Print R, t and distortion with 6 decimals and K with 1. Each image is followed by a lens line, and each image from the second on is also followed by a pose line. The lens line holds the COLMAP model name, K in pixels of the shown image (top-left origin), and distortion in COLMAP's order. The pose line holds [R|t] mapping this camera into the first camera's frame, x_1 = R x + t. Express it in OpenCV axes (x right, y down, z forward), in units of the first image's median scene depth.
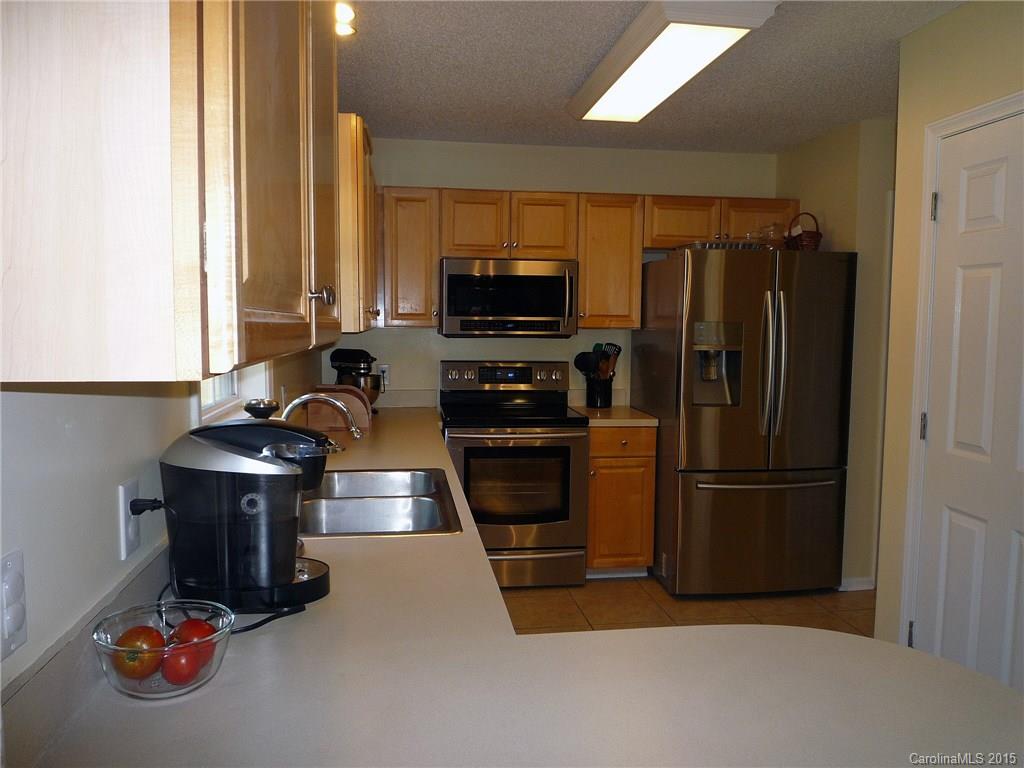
lens RADIAL K [[750.0, 0, 507.9], [0, 750.0, 383.6], [0, 0, 1]] dist [-0.017617, -0.009856]
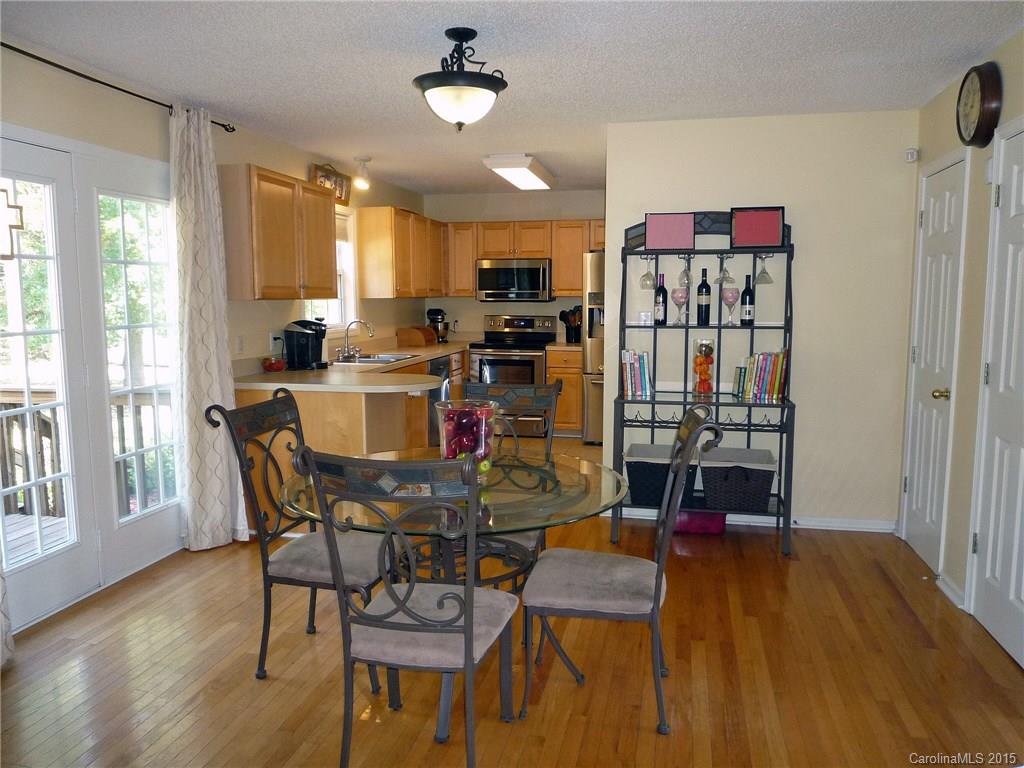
lens RADIAL K [[750.0, 0, 509.7], [0, 750.0, 384.4], [0, 0, 1]] dist [-0.017617, -0.009856]
pose [[0.940379, 0.035330, -0.338289, 0.620533], [-0.019586, 0.998565, 0.049844, 0.047721], [0.339564, -0.040247, 0.939721, -0.728414]]
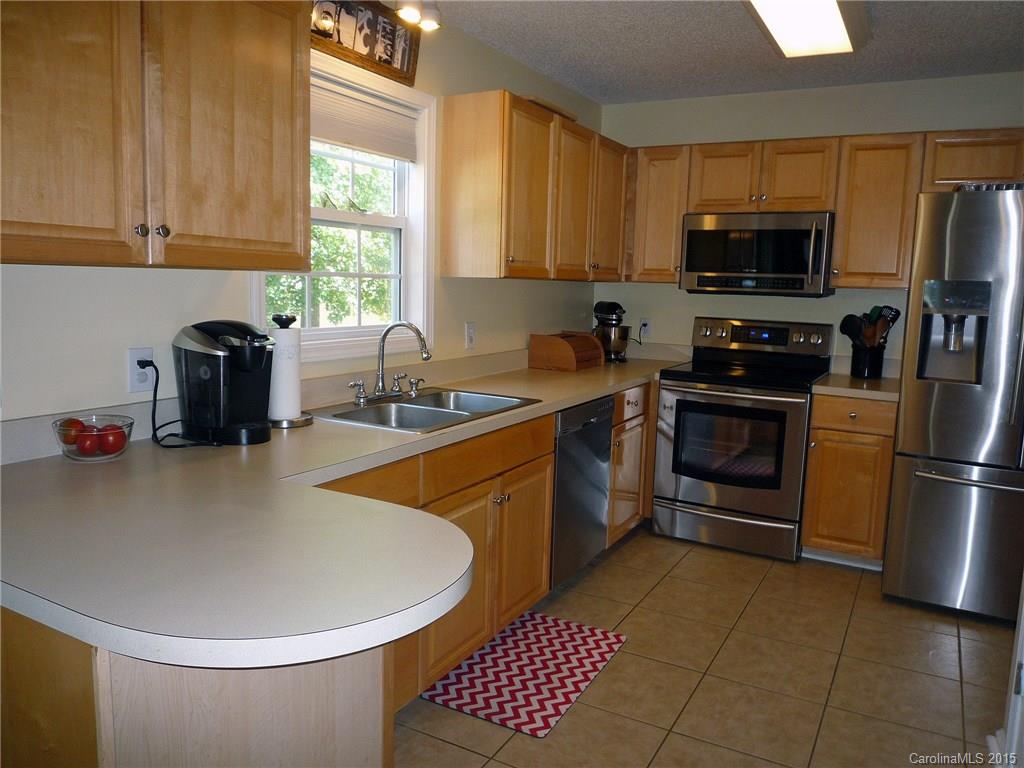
lens RADIAL K [[750.0, 0, 507.5], [0, 750.0, 382.1], [0, 0, 1]] dist [-0.017617, -0.009856]
pose [[0.799066, 0.097767, -0.593241, 0.335963], [-0.067582, 0.995043, 0.072955, 0.000956], [0.597433, -0.018204, 0.801712, 0.037556]]
